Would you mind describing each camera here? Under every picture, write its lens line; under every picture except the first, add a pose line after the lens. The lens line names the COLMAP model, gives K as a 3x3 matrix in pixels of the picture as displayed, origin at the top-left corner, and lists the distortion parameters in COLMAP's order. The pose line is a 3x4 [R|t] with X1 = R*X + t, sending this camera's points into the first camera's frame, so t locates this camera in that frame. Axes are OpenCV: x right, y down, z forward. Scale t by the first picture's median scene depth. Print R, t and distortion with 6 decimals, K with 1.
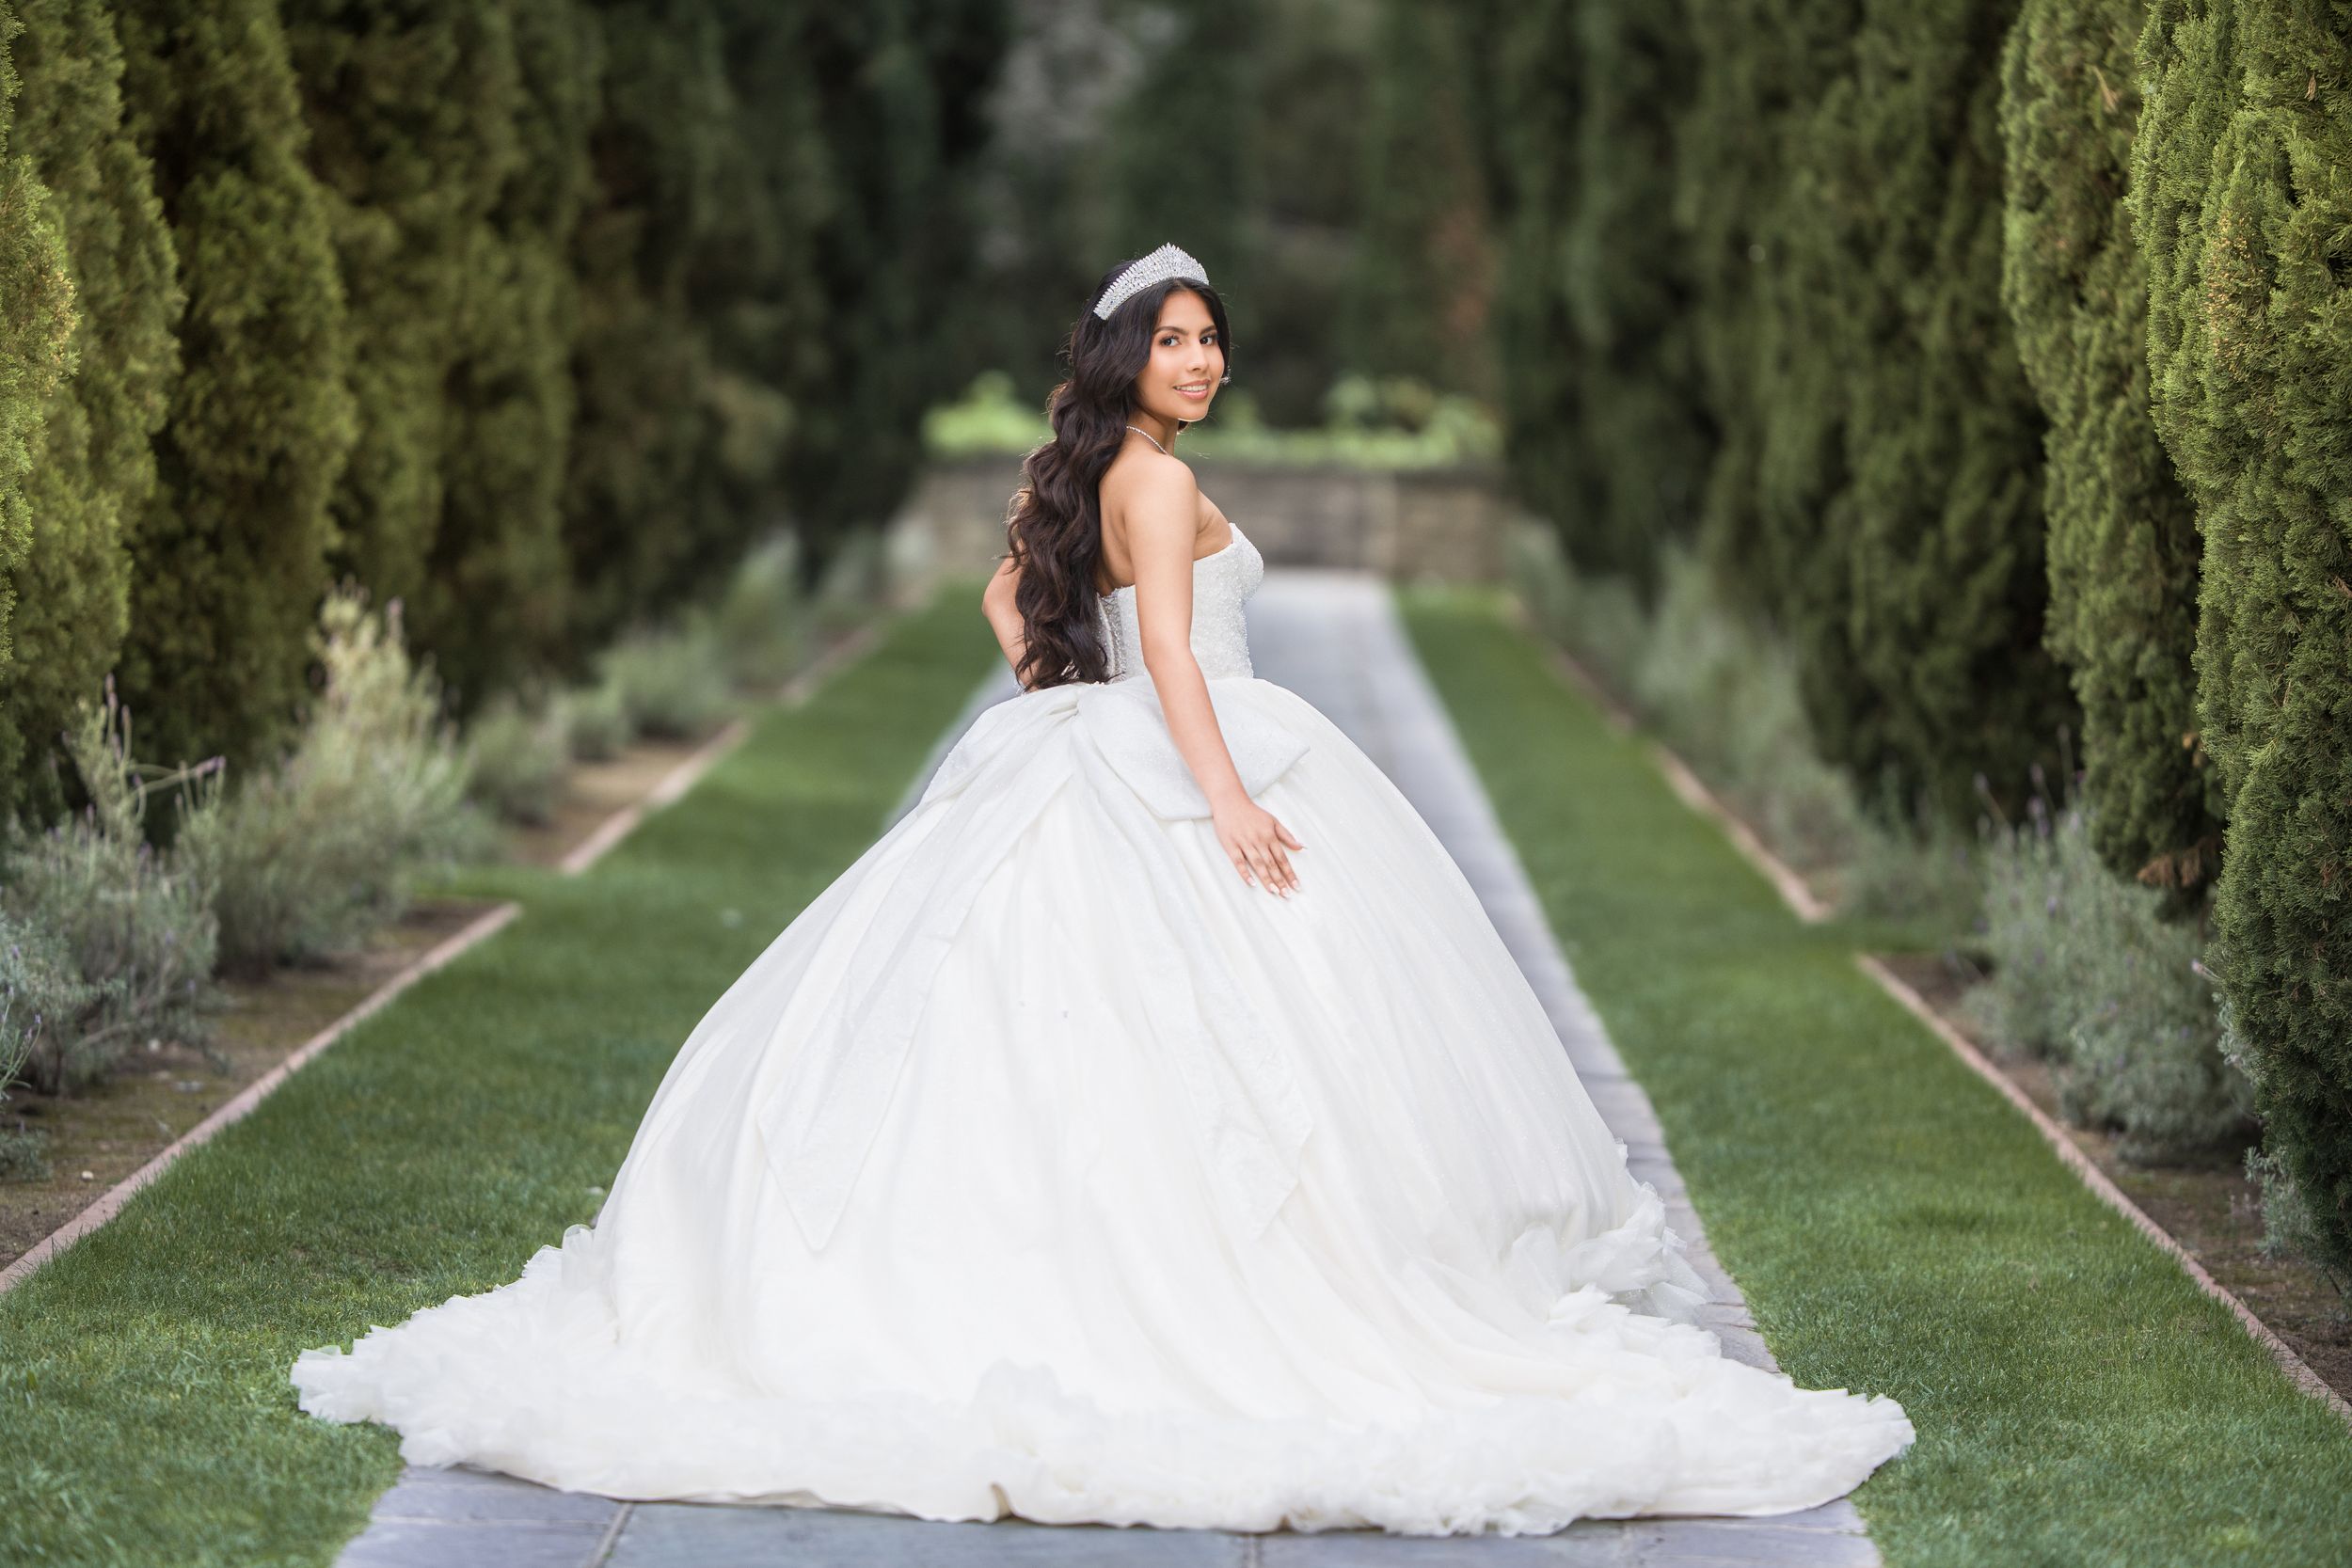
lens RADIAL K [[9089.4, 0, 1176.2], [0, 9089.4, 783.6], [0, 0, 1]] dist [-0.035538, 0.000000]
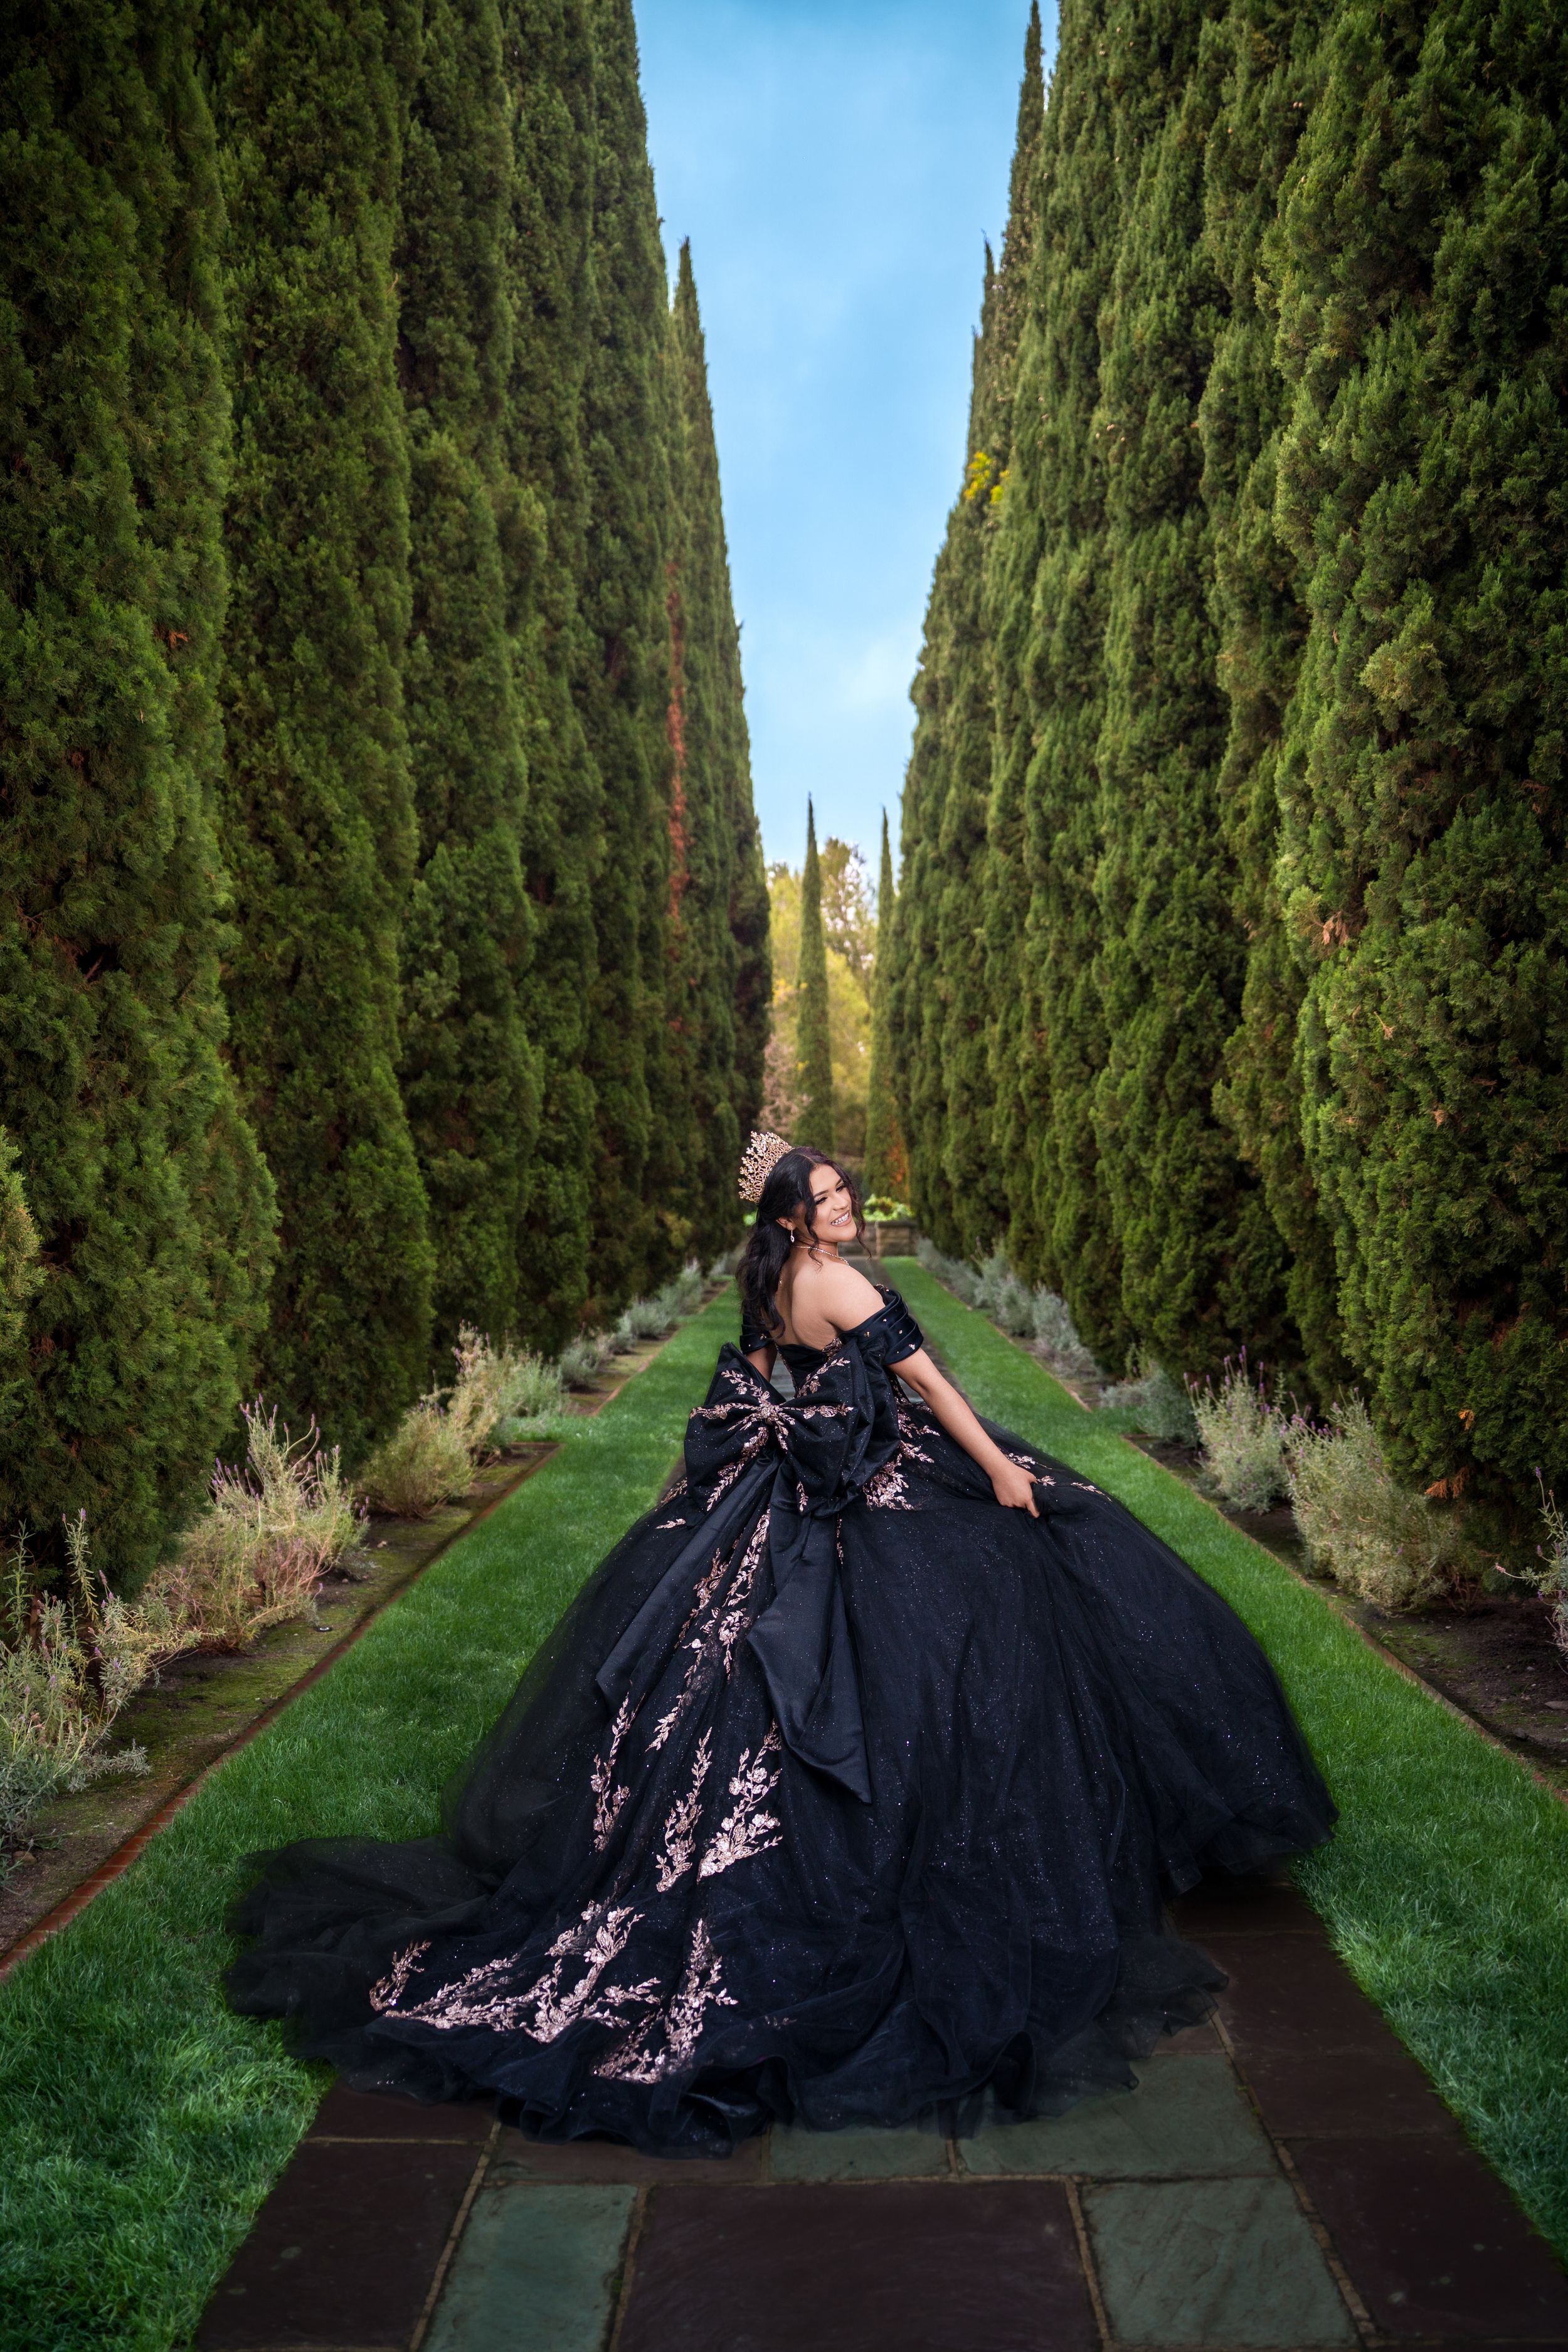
lens RADIAL K [[2195.1, 0, 776.8], [0, 2195.1, 1173.0], [0, 0, 1]] dist [-0.139695, 0.008725]
pose [[0.998464, -0.053097, -0.015808, -0.003451], [0.052137, 0.997069, -0.055984, -0.024303], [0.018734, 0.055074, 0.998307, 0.443374]]
